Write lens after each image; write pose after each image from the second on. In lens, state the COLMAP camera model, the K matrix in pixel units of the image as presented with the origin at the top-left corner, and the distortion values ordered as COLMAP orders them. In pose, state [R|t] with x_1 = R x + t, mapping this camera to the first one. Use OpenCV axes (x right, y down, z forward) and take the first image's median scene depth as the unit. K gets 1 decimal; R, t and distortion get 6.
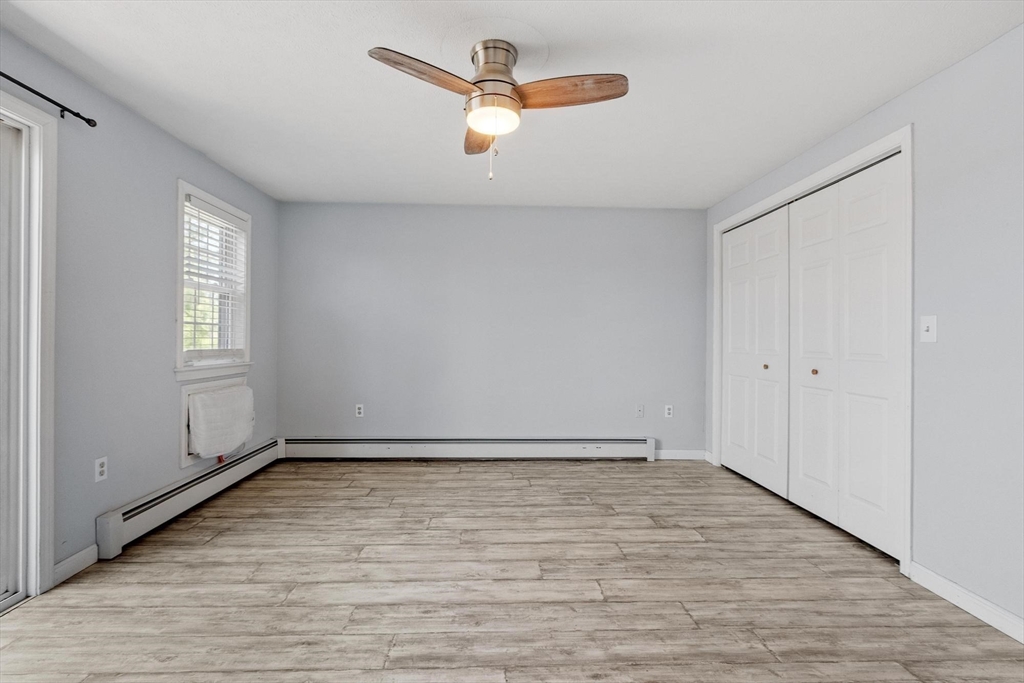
lens RADIAL K [[460.2, 0, 516.5], [0, 460.2, 340.7], [0, 0, 1]] dist [0.003036, -0.001682]
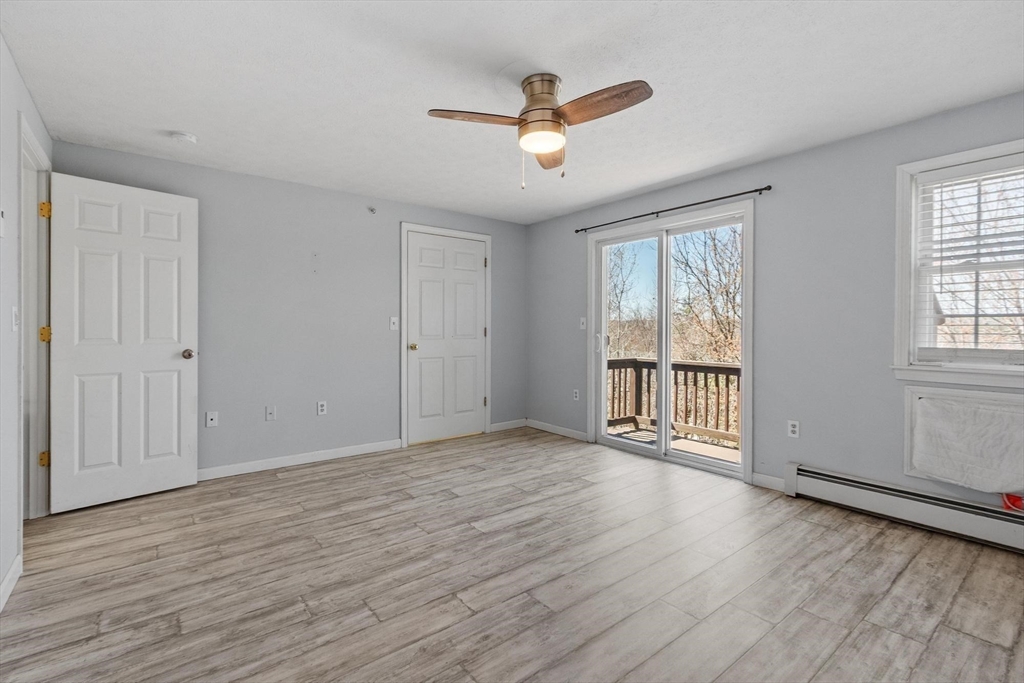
lens RADIAL K [[460.2, 0, 495.6], [0, 460.2, 333.2], [0, 0, 1]] dist [0.003036, -0.001682]
pose [[-0.832096, -0.005227, -0.554607, 0.626870], [-0.010397, 0.999927, 0.006175, -0.004847], [0.554534, 0.010904, -0.832090, 1.745826]]
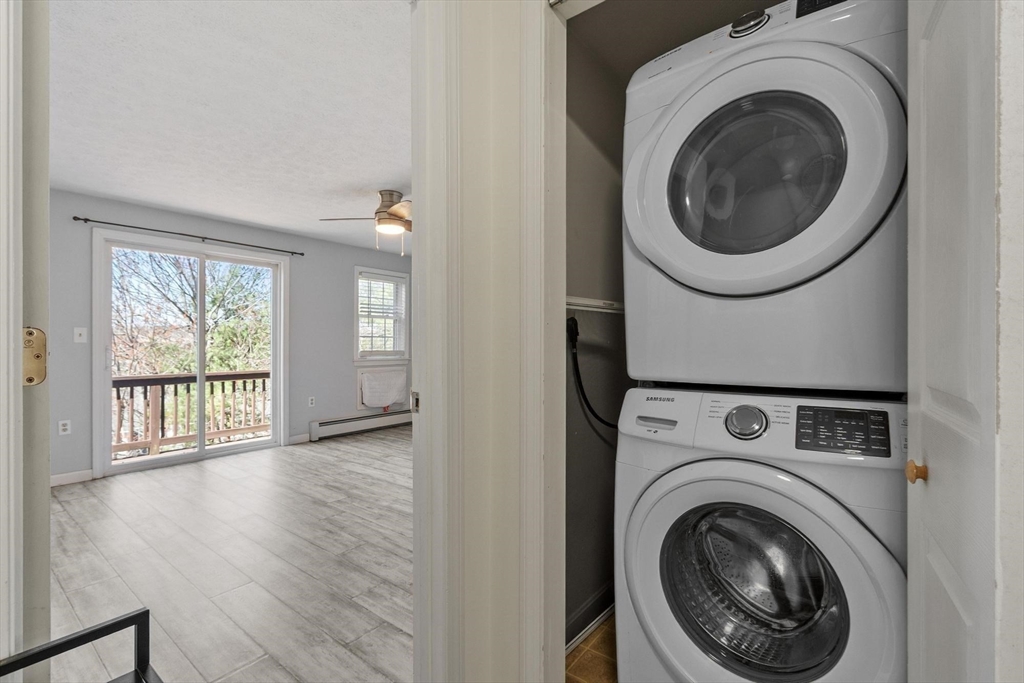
lens RADIAL K [[460.2, 0, 515.4], [0, 460.2, 344.1], [0, 0, 1]] dist [0.003036, -0.001682]
pose [[0.758761, -0.015007, -0.651196, 1.446273], [0.011426, 0.999887, -0.009729, 0.025196], [0.651268, -0.000058, 0.758847, -0.087605]]
